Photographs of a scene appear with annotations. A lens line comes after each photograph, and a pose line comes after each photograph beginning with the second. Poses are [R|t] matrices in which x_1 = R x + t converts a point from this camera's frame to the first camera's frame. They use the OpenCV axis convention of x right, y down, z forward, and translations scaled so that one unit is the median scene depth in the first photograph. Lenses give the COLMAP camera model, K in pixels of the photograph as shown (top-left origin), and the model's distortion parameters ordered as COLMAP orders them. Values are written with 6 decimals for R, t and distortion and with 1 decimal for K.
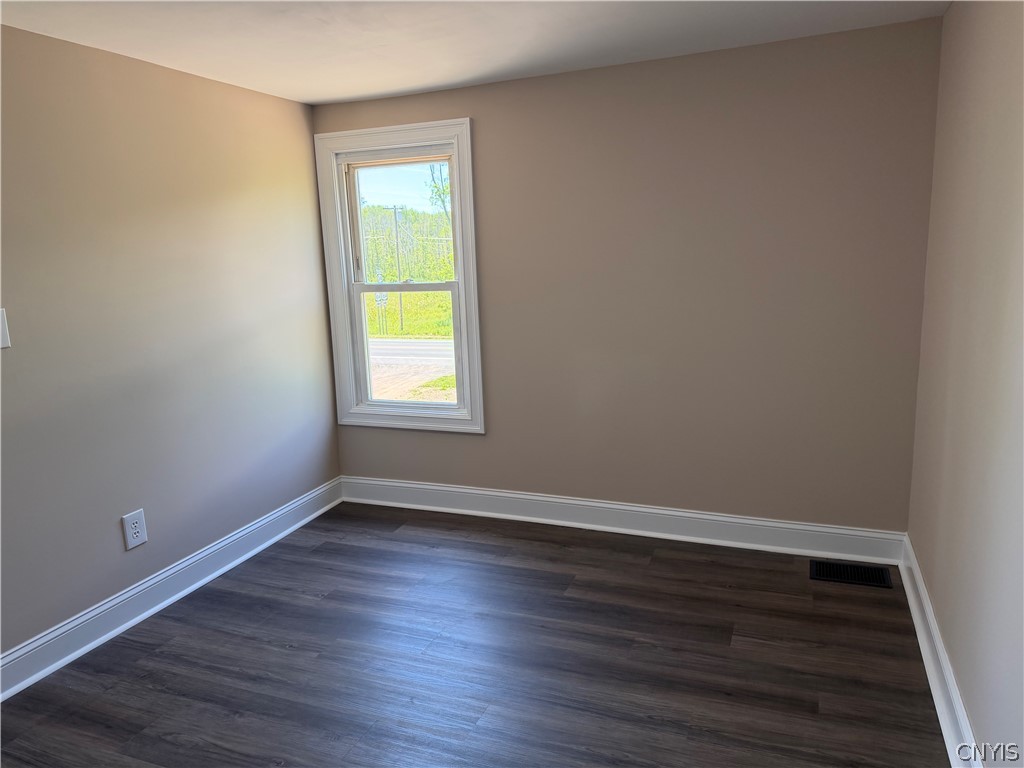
lens RADIAL K [[722.2, 0, 515.8], [0, 722.2, 380.1], [0, 0, 1]] dist [0.088003, -0.103315]
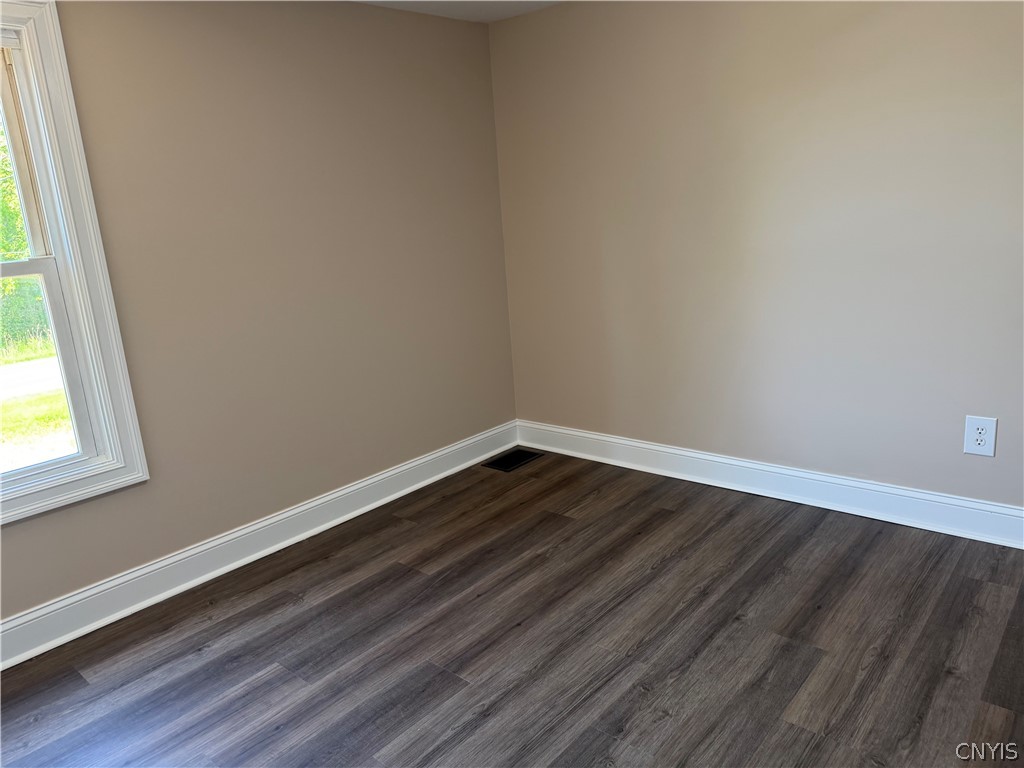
lens RADIAL K [[722.2, 0, 515.8], [0, 722.2, 380.1], [0, 0, 1]] dist [0.088003, -0.103315]
pose [[0.362629, -0.213758, 0.907088, -0.573707], [0.246371, 0.960699, 0.127899, -0.018780], [-0.898778, 0.177100, 0.401041, 0.444115]]
